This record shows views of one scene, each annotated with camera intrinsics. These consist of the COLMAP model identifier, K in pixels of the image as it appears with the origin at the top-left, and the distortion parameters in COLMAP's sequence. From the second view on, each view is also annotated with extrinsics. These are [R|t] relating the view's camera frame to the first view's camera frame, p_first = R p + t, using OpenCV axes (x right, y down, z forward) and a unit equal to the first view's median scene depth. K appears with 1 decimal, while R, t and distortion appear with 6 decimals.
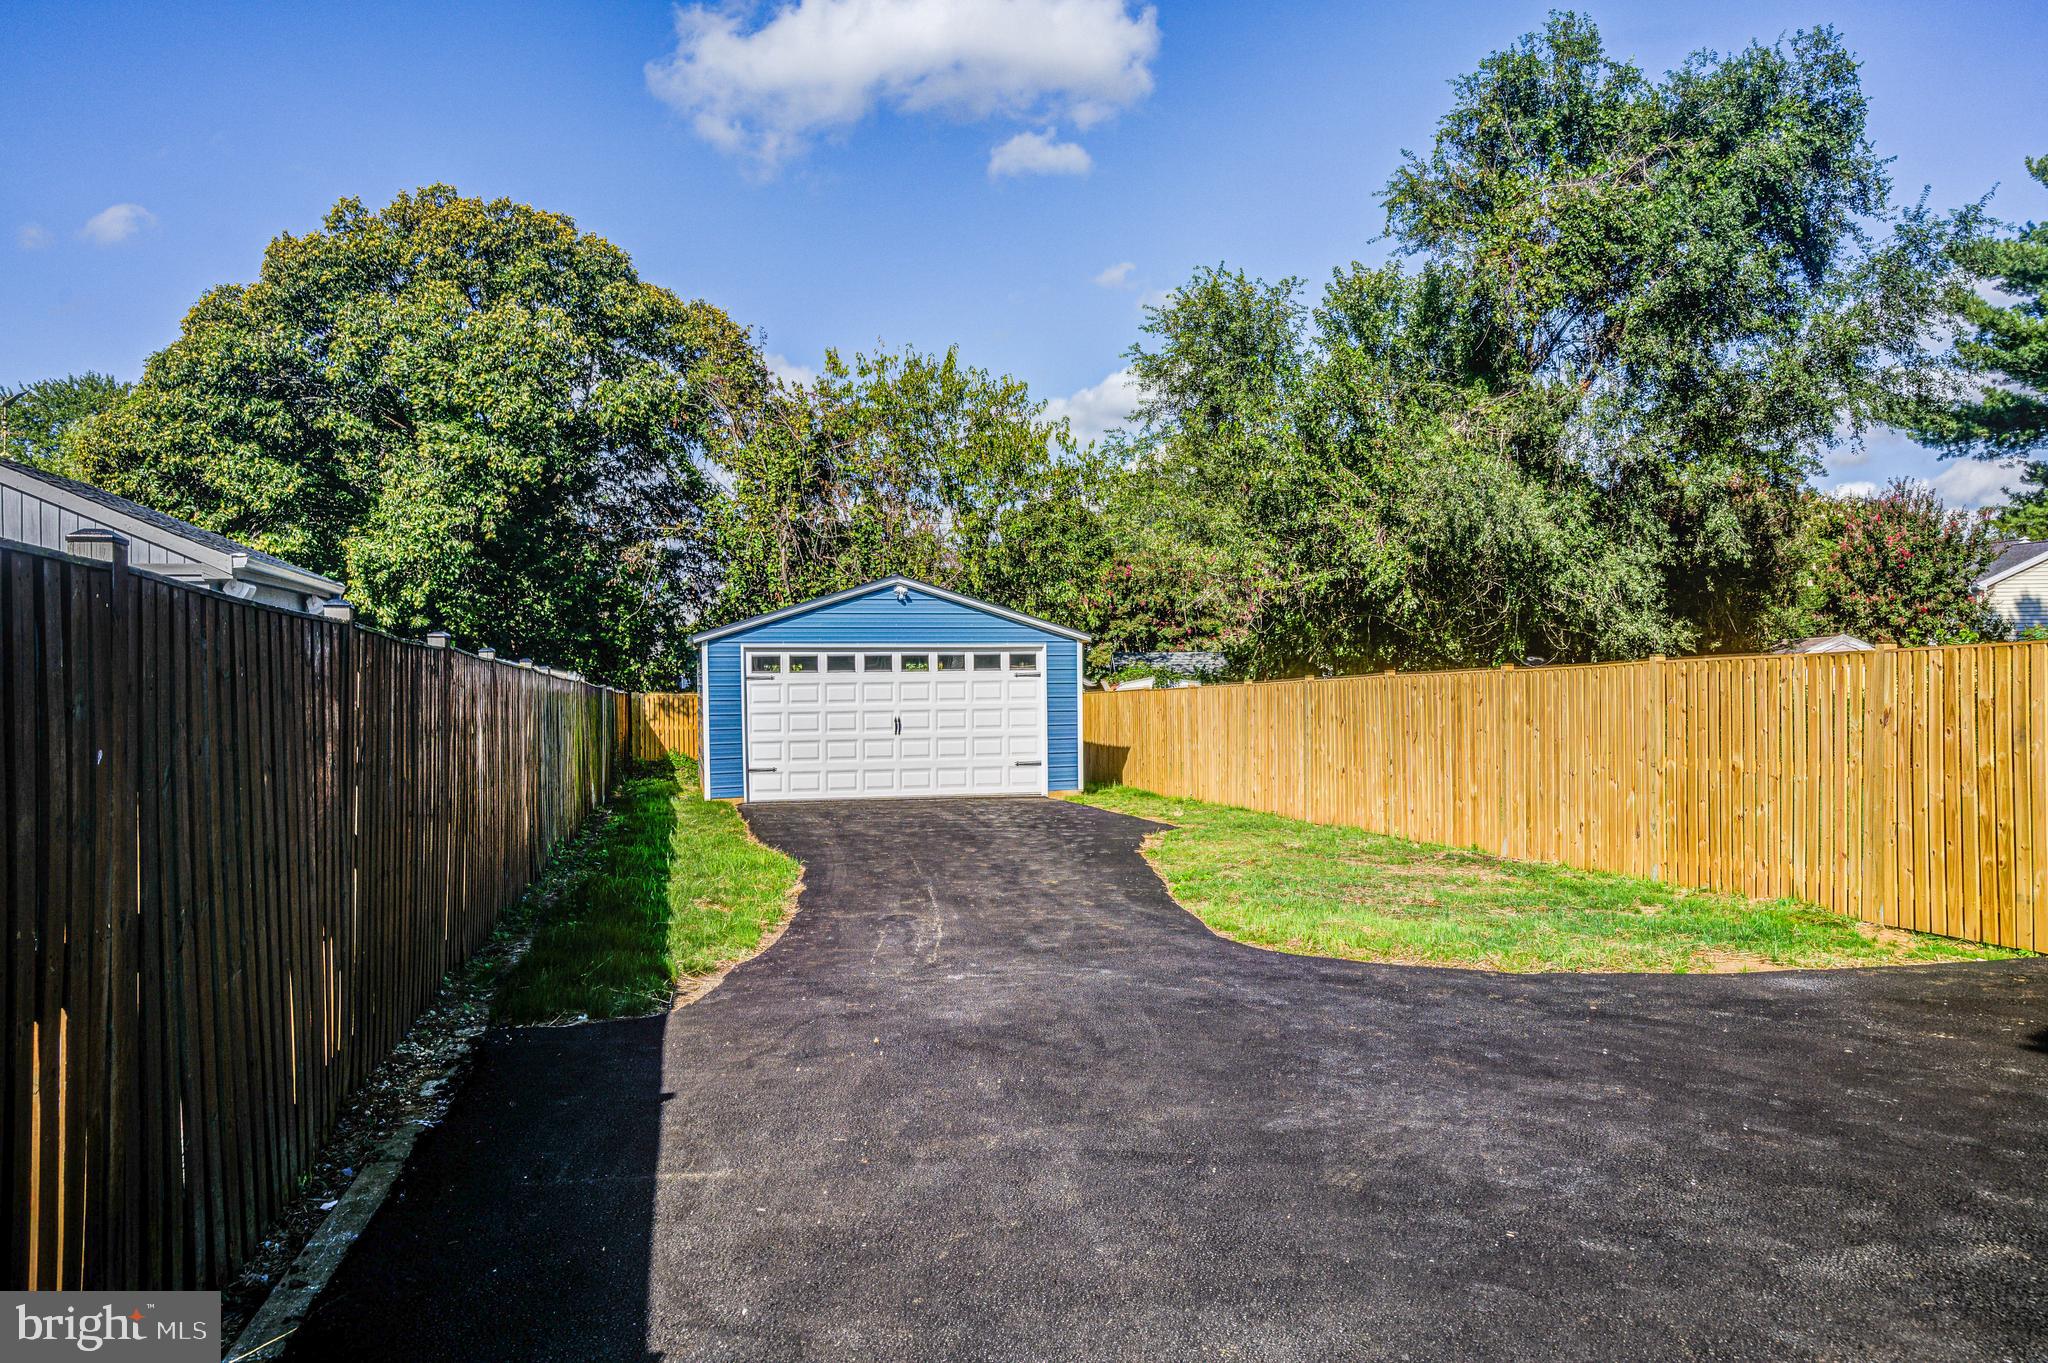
lens RADIAL K [[1685.2, 0, 1025.1], [0, 1685.2, 640.7], [0, 0, 1]] dist [0.007514, 0.005137]
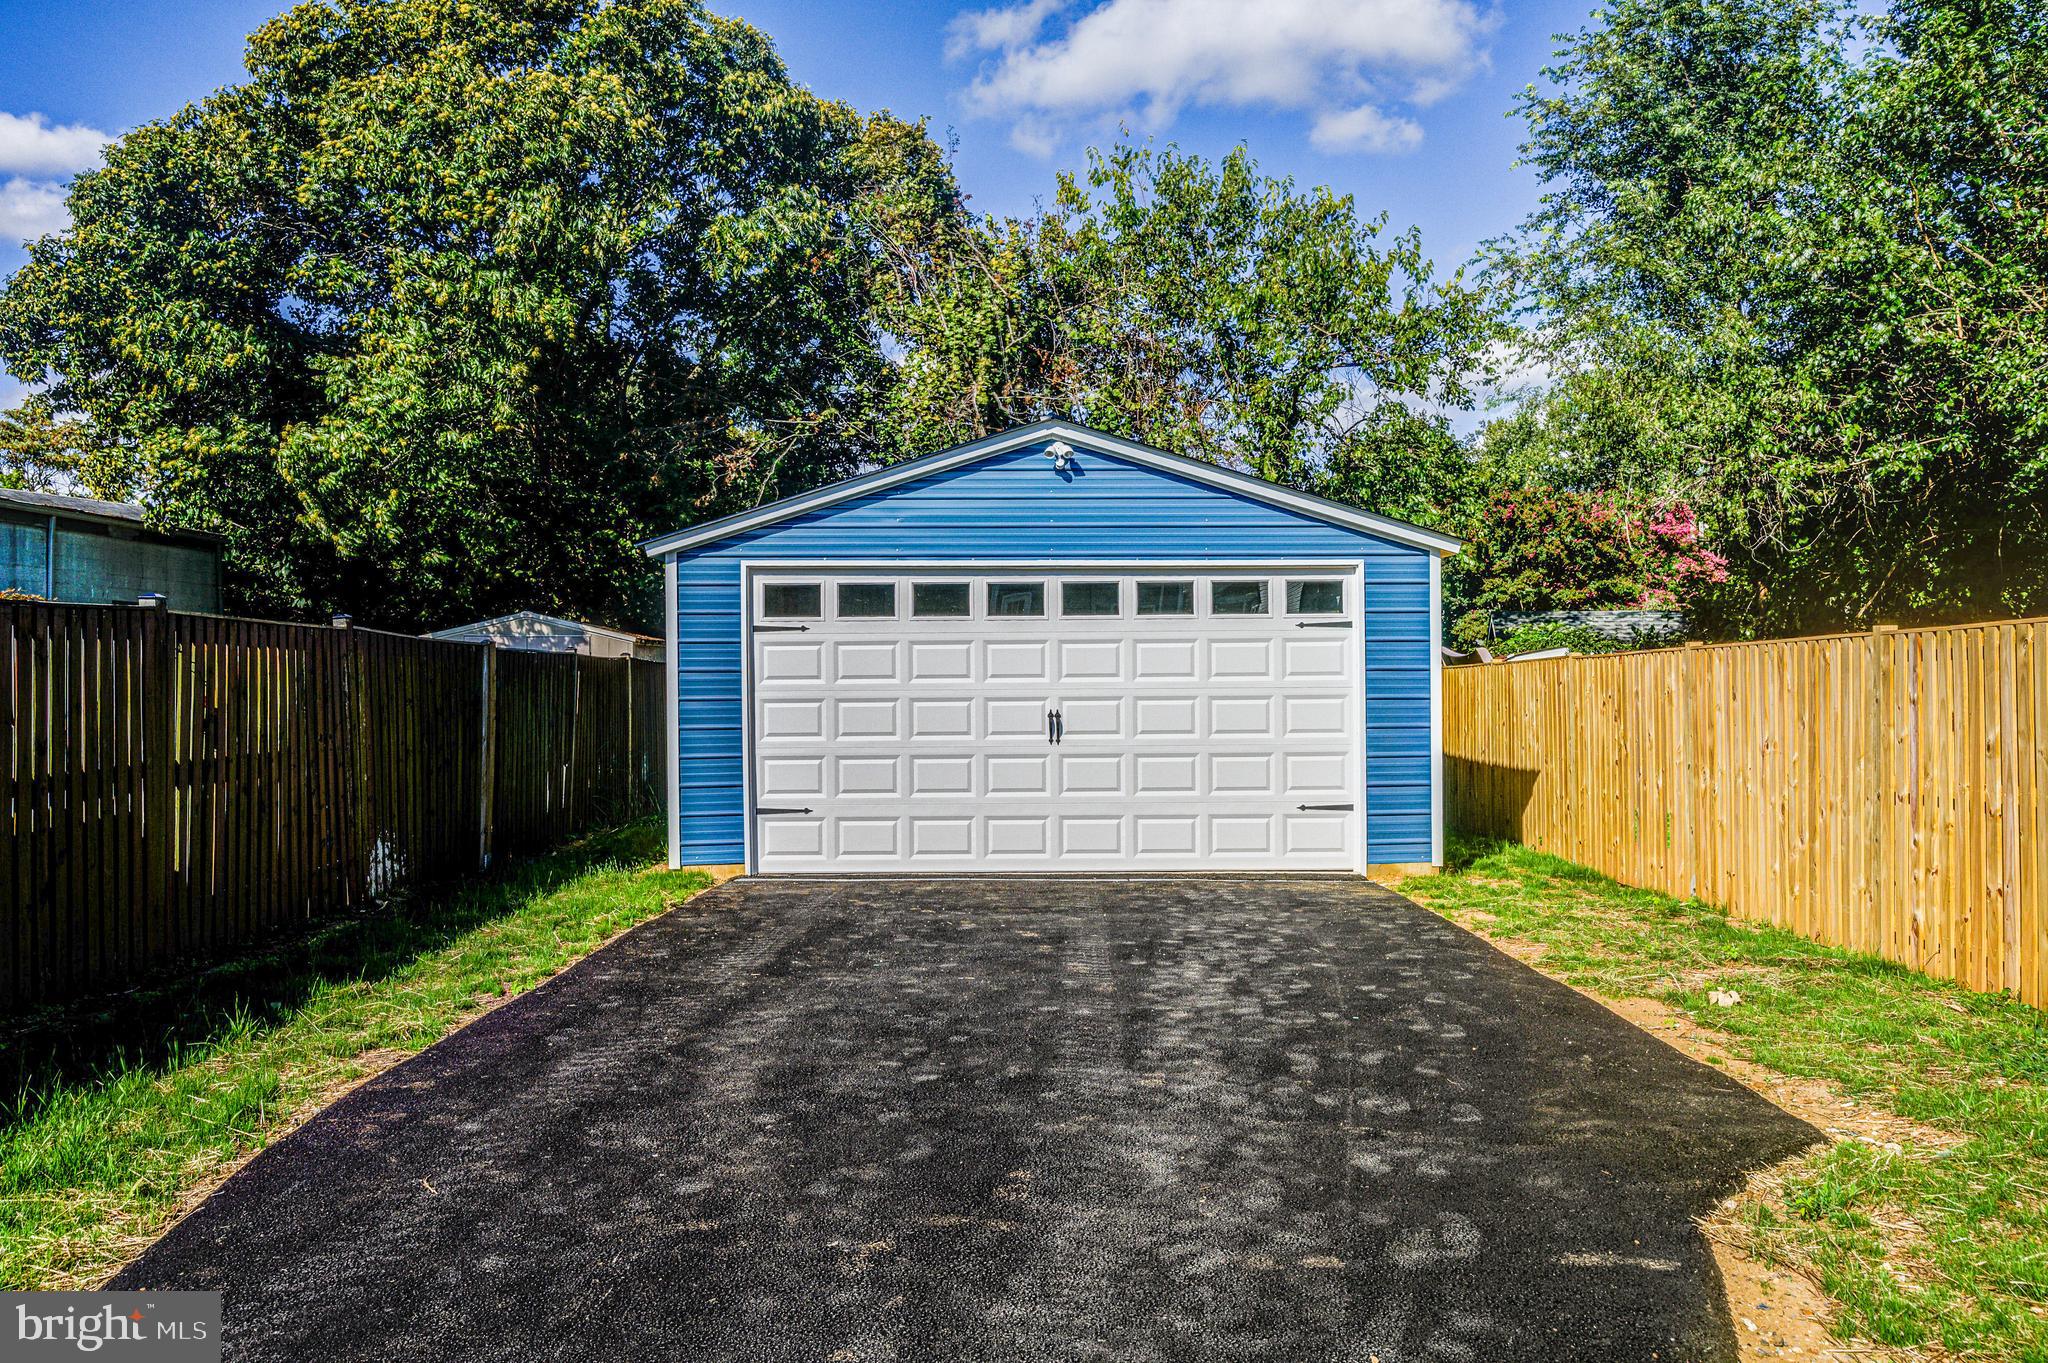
lens RADIAL K [[1685.2, 0, 1025.1], [0, 1685.2, 640.7], [0, 0, 1]] dist [0.007514, 0.005137]
pose [[0.977804, 0.000745, -0.209518, 0.015741], [0.000568, 0.999981, 0.006207, 0.018188], [0.209519, -0.006188, 0.977785, 0.420136]]
